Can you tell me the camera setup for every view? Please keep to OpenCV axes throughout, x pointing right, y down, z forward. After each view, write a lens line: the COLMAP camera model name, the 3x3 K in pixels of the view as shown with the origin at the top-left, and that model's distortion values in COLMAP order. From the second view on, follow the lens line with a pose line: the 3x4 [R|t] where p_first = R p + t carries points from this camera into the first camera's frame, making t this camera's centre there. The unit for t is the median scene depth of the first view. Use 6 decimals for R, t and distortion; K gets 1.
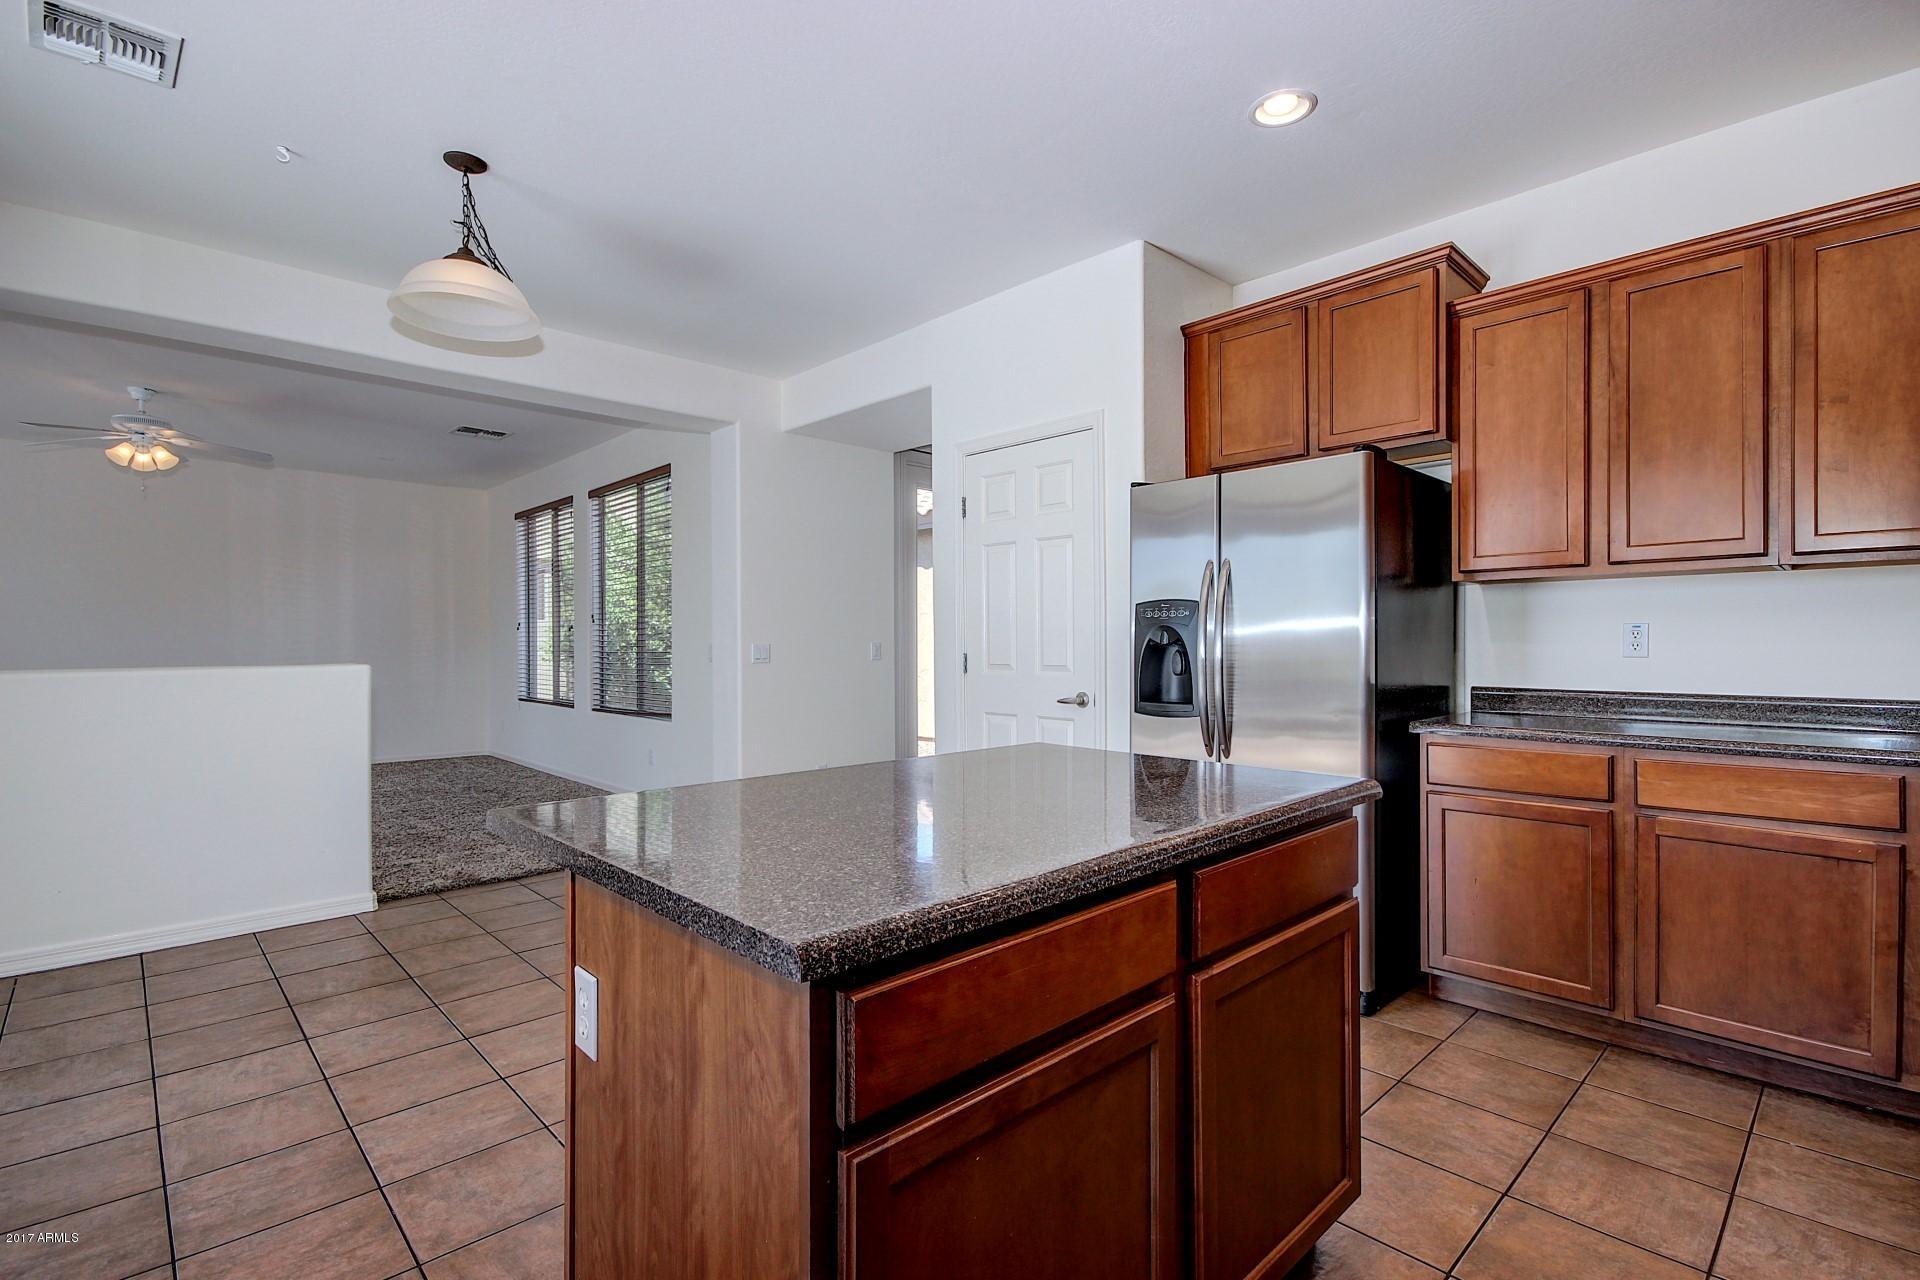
lens RADIAL K [[889.9, 0, 975.0], [0, 889.9, 646.4], [0, 0, 1]] dist [0.000928, 0.000290]
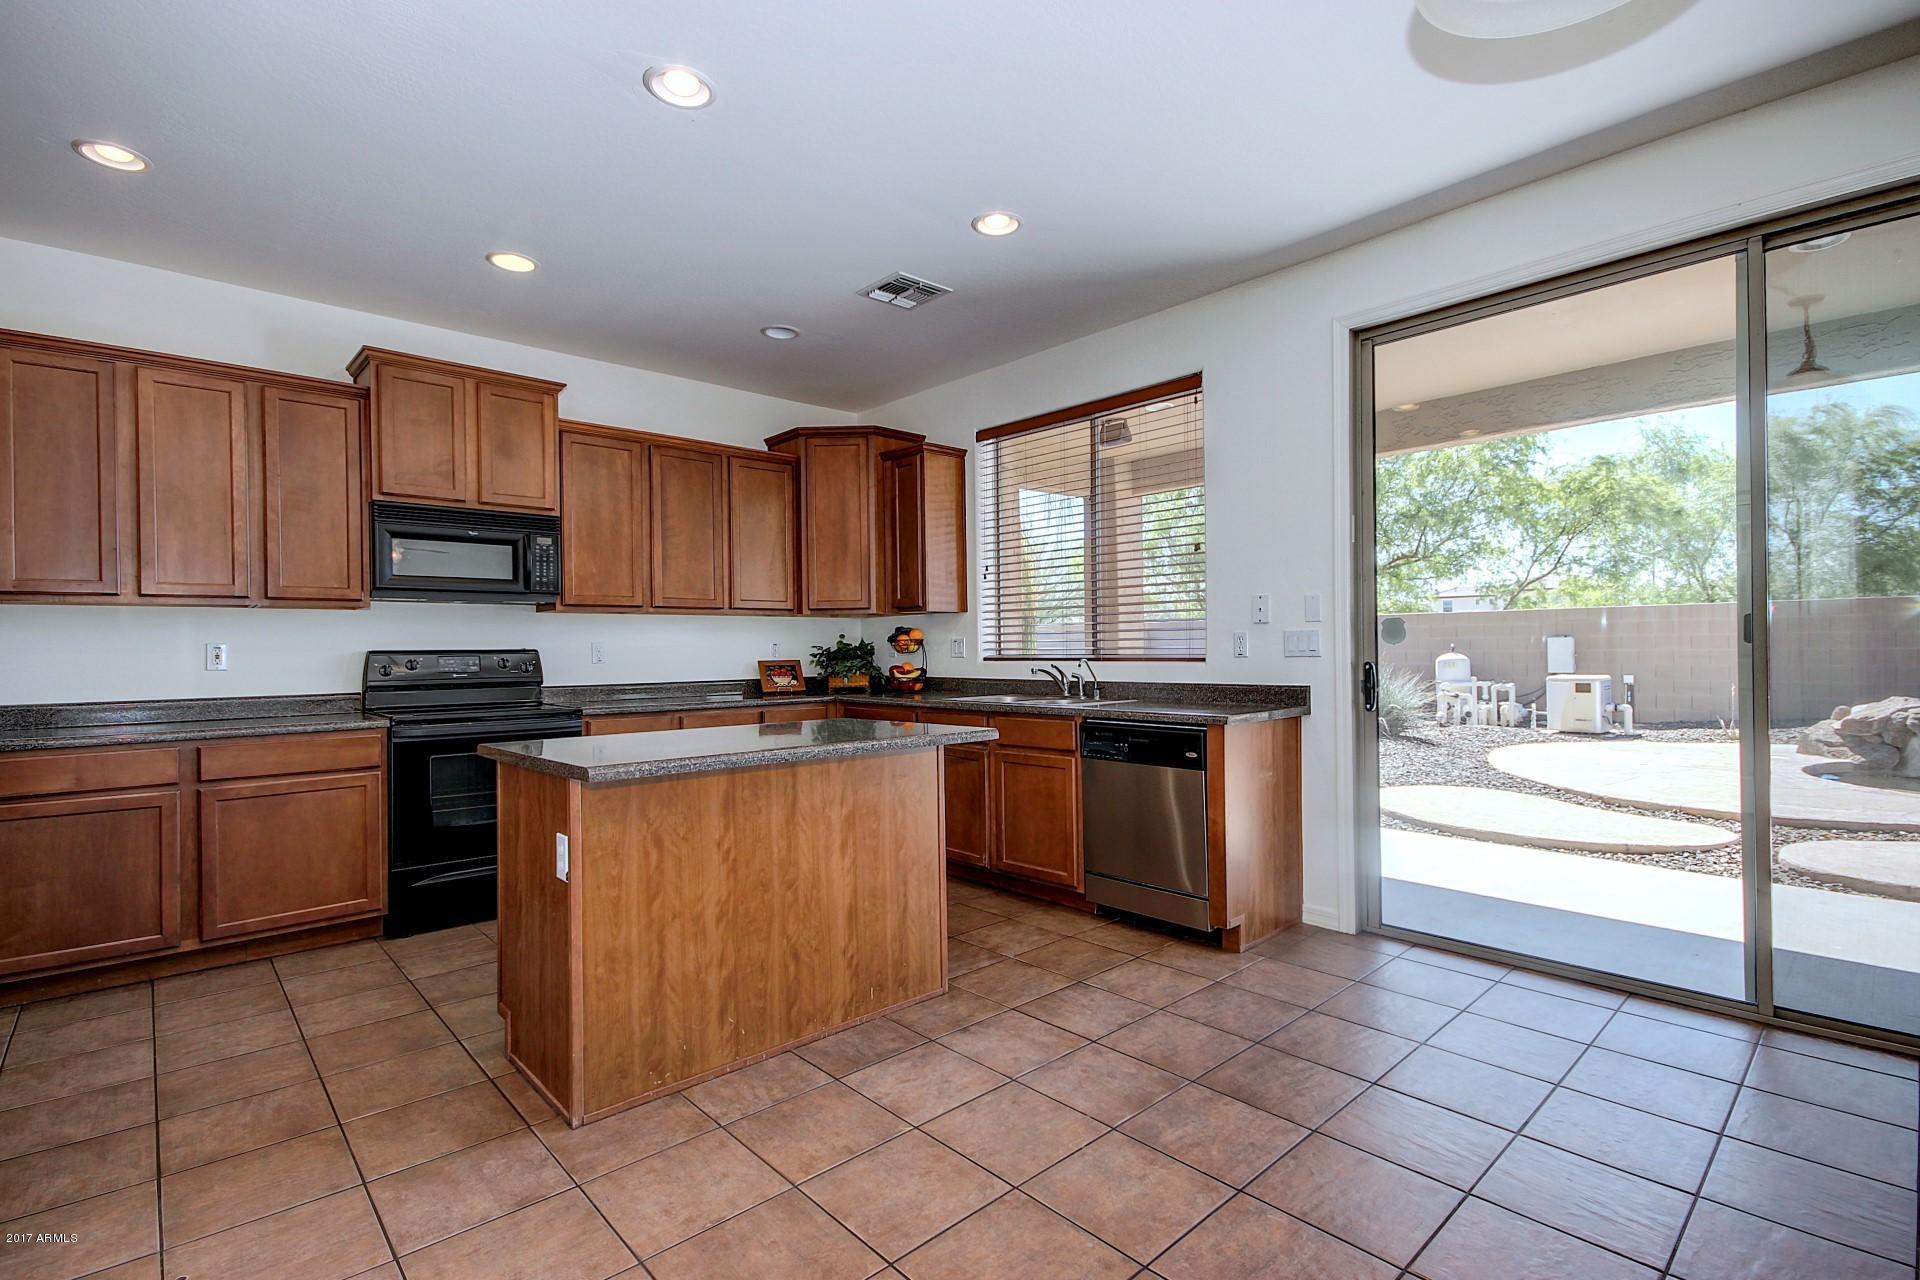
lens RADIAL K [[889.9, 0, 975.0], [0, 889.9, 646.4], [0, 0, 1]] dist [0.000928, 0.000290]
pose [[-0.999815, 0.014715, 0.012387, -0.292410], [0.014702, 0.999891, -0.001195, -0.004537], [-0.012403, -0.001013, -0.999923, 1.697064]]
